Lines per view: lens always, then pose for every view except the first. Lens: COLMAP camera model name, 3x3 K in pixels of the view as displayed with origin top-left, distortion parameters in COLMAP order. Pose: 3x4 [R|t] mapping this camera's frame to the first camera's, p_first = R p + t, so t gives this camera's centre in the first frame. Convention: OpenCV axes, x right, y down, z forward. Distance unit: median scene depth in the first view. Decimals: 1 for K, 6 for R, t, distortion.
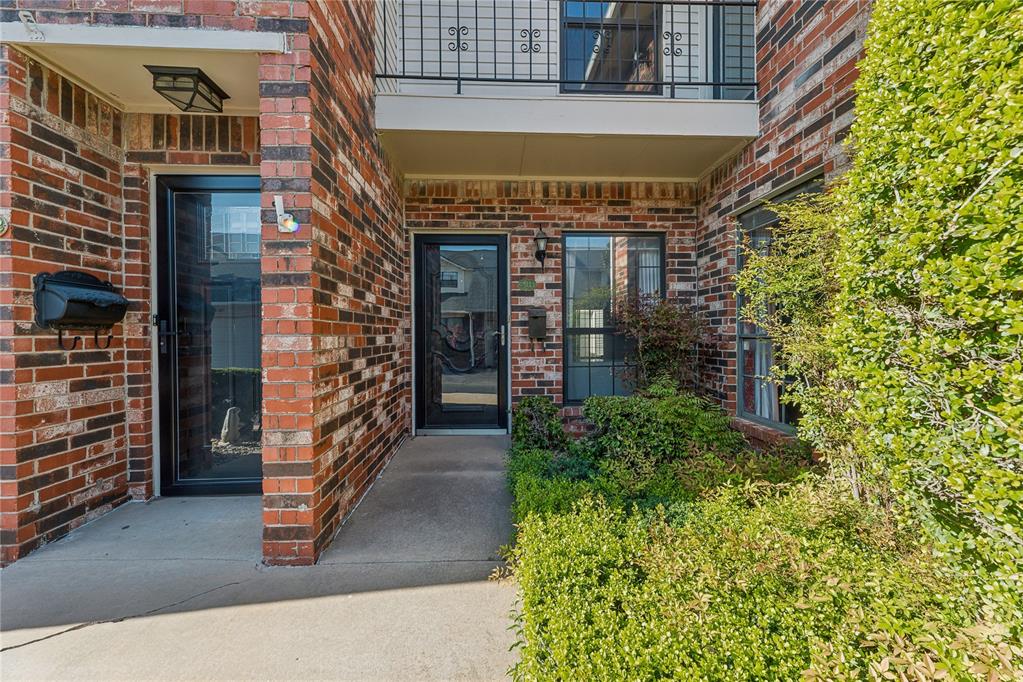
lens RADIAL K [[416.0, 0, 506.6], [0, 416.0, 339.0], [0, 0, 1]] dist [0.007526, -0.000177]
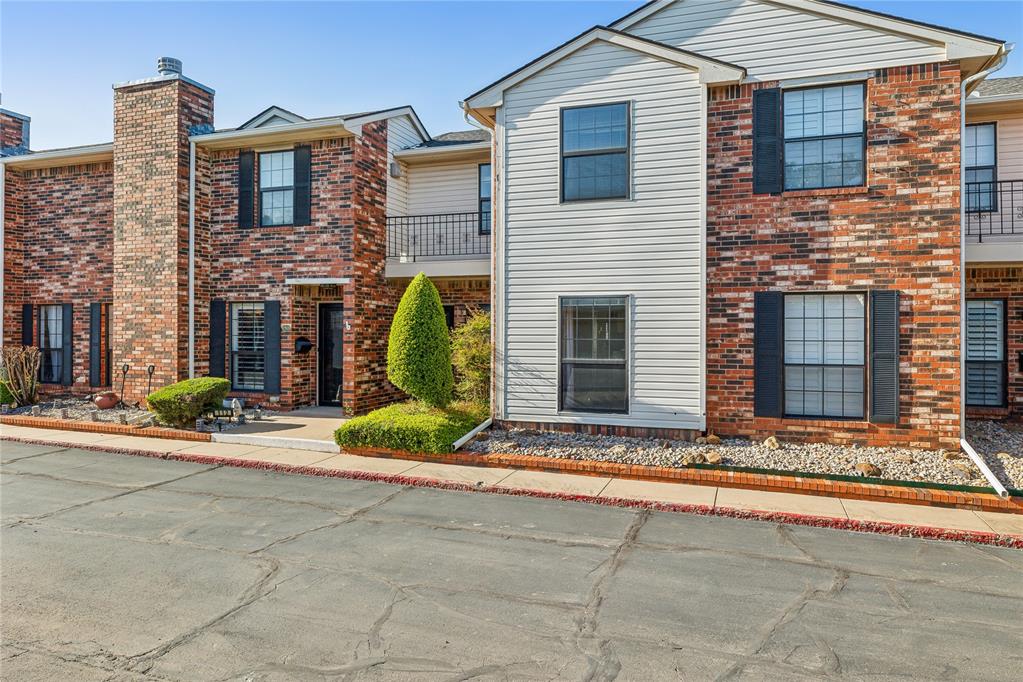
lens RADIAL K [[710.2, 0, 511.9], [0, 710.2, 338.8], [0, 0, 1]] dist [0.004793, 0.000300]
pose [[0.928990, 0.013182, -0.369871, 2.877857], [-0.012668, 0.999912, 0.003818, -0.190028], [0.369889, 0.001139, 0.929075, -3.957667]]
